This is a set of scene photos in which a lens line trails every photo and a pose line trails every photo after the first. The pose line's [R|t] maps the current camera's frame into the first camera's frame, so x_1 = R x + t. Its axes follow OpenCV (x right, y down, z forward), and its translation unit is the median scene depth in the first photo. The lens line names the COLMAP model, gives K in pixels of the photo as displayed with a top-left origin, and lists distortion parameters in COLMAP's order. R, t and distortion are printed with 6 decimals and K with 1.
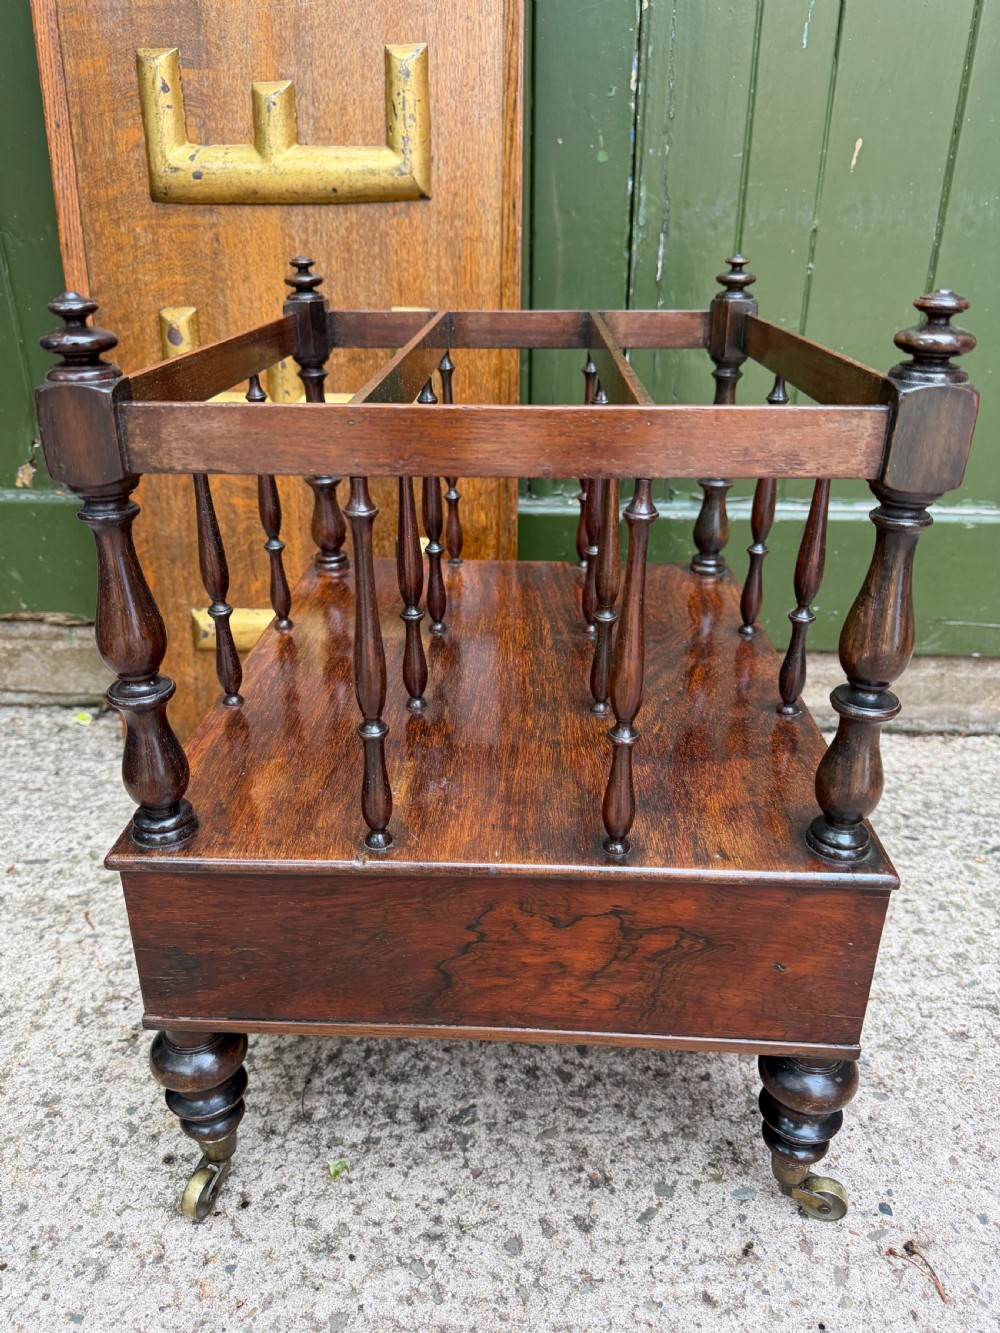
lens RADIAL K [[983.8, 0, 501.3], [0, 983.8, 666.1], [0, 0, 1]] dist [-0.013067, 0.001910]
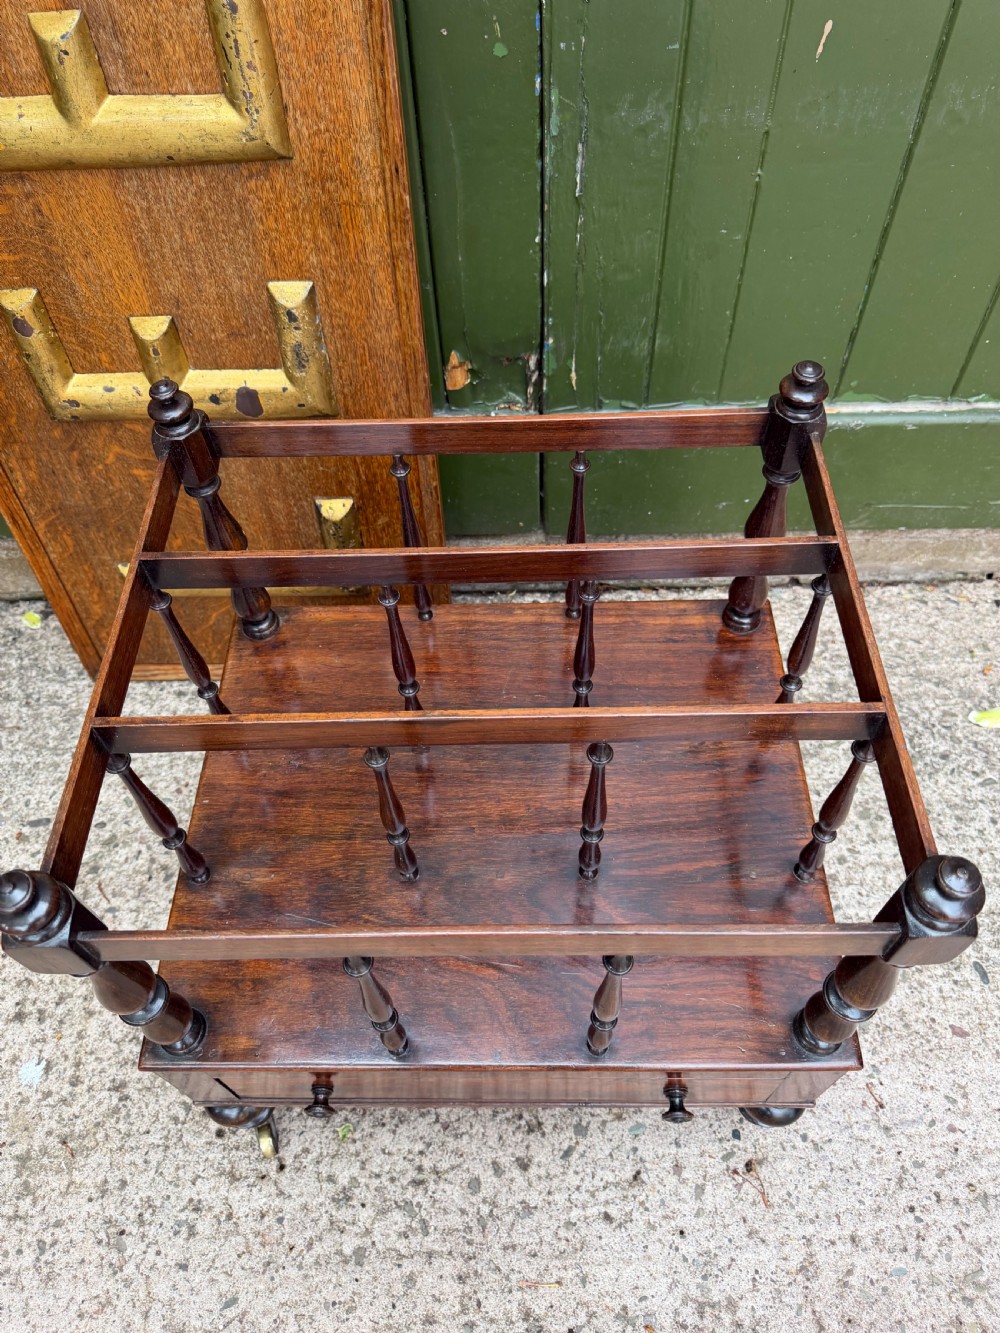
lens RADIAL K [[983.8, 0, 501.2], [0, 983.8, 679.3], [0, 0, 1]] dist [-0.013067, 0.001910]
pose [[0.997169, -0.074148, 0.012518, 0.073917], [0.058066, 0.865024, 0.498359, -0.637026], [-0.047781, -0.496221, 0.866881, 0.101326]]
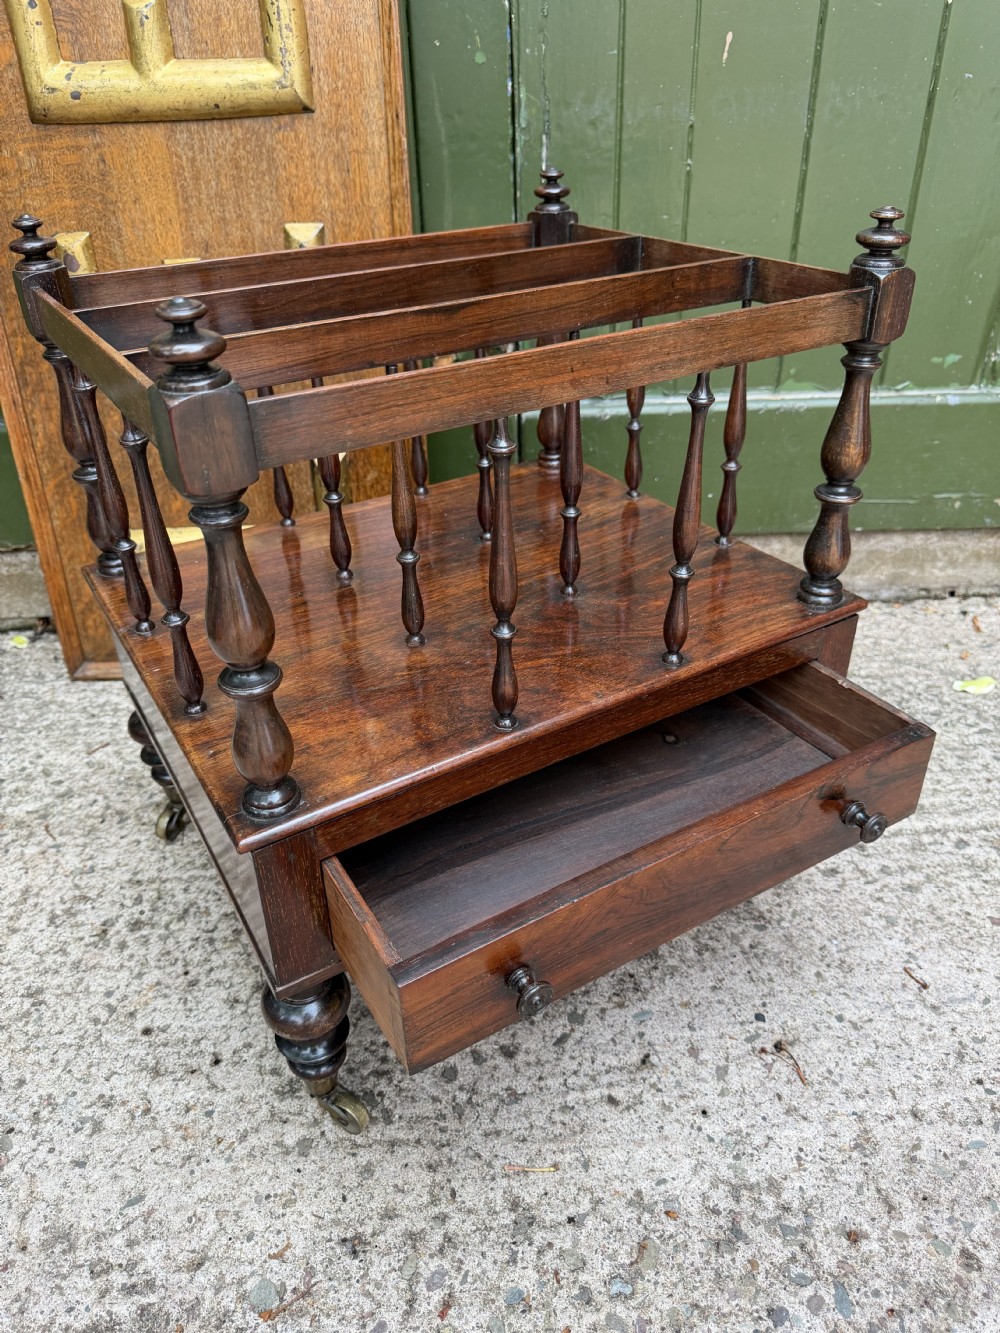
lens RADIAL K [[983.8, 0, 502.5], [0, 983.8, 665.5], [0, 0, 1]] dist [-0.013067, 0.001910]
pose [[0.996156, -0.068209, 0.054964, 0.037292], [0.060928, 0.990321, 0.124710, -0.033796], [-0.062939, -0.120882, 0.990670, -0.099288]]
